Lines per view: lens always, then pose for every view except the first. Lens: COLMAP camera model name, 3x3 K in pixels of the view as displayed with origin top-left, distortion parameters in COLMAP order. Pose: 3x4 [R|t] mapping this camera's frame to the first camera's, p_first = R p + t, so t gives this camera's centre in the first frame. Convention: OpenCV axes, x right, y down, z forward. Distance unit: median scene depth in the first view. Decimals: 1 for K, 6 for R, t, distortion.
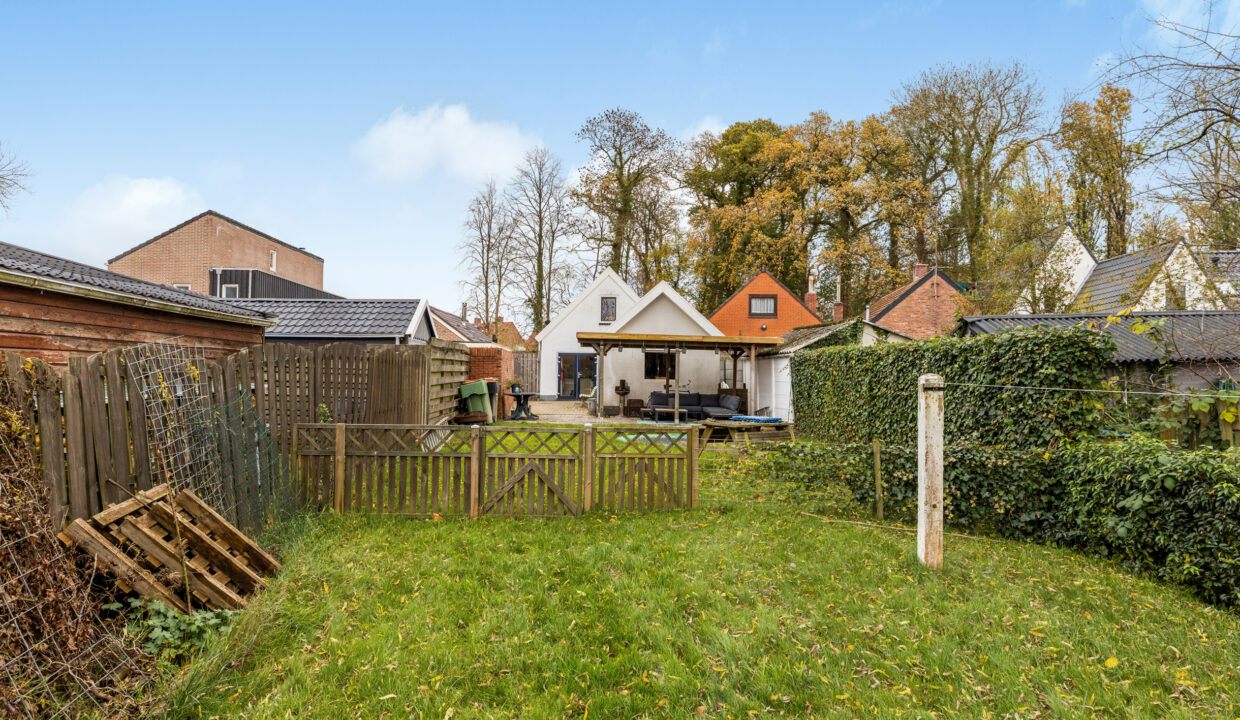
lens RADIAL K [[958.6, 0, 594.7], [0, 958.6, 363.5], [0, 0, 1]] dist [0.000535, -0.000004]
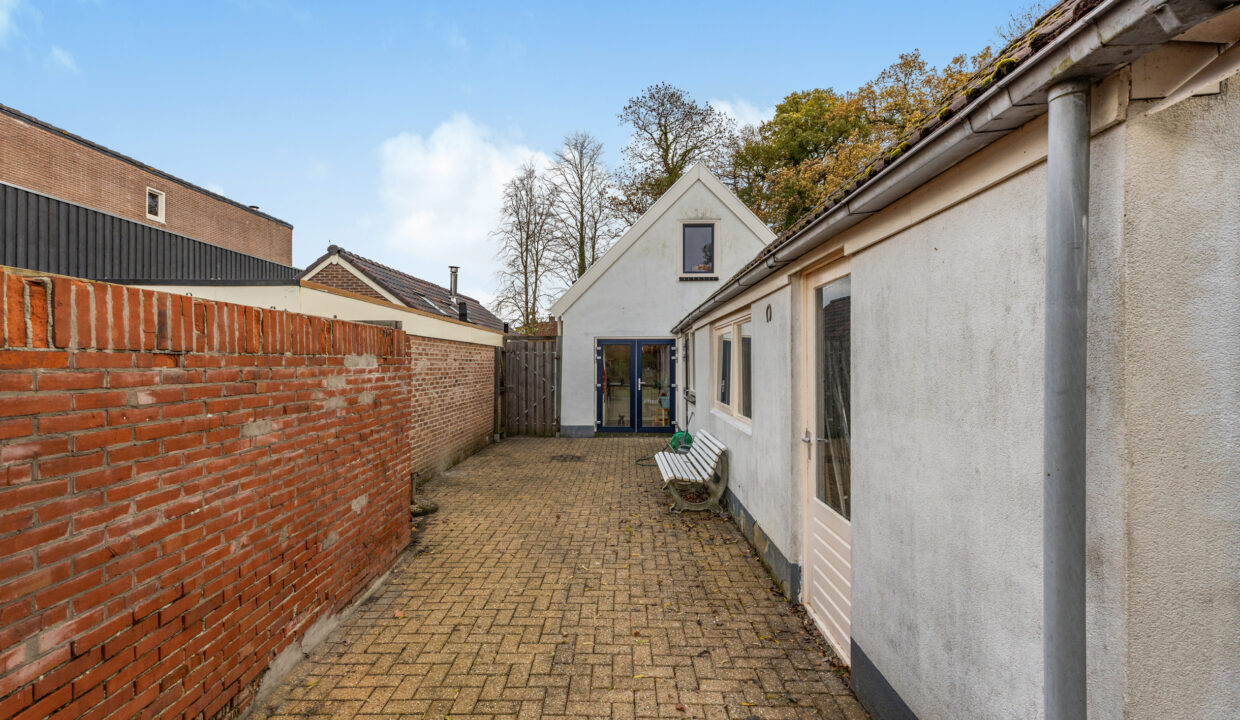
lens RADIAL K [[563.8, 0, 615.5], [0, 563.8, 377.5], [0, 0, 1]] dist [0.000740, -0.000073]
pose [[0.999779, -0.009585, -0.018715, -0.022842], [0.010284, 0.999239, 0.037630, -0.002392], [0.018340, -0.037814, 0.999116, 0.702203]]
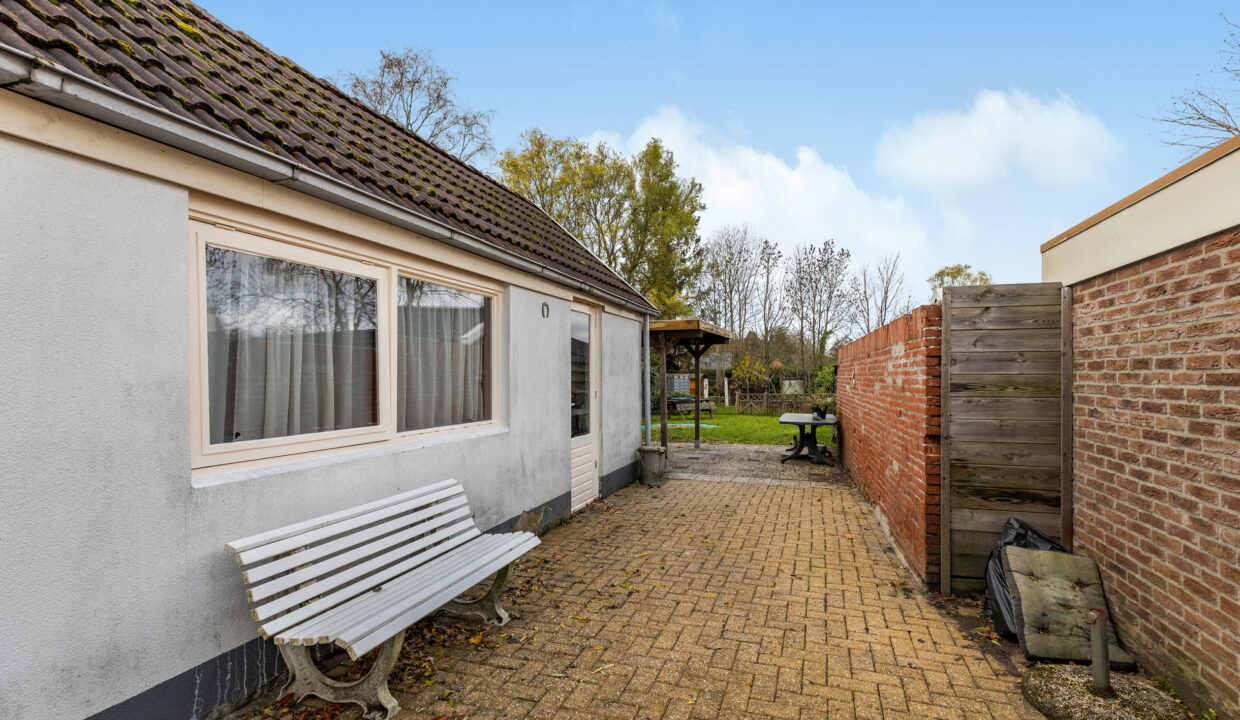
lens RADIAL K [[563.8, 0, 615.5], [0, 563.8, 377.5], [0, 0, 1]] dist [0.000740, -0.000073]
pose [[-0.943050, -0.013249, 0.332387, -0.052141], [-0.014543, 0.999893, -0.001405, 0.004752], [-0.332333, -0.006159, -0.943142, 0.924476]]
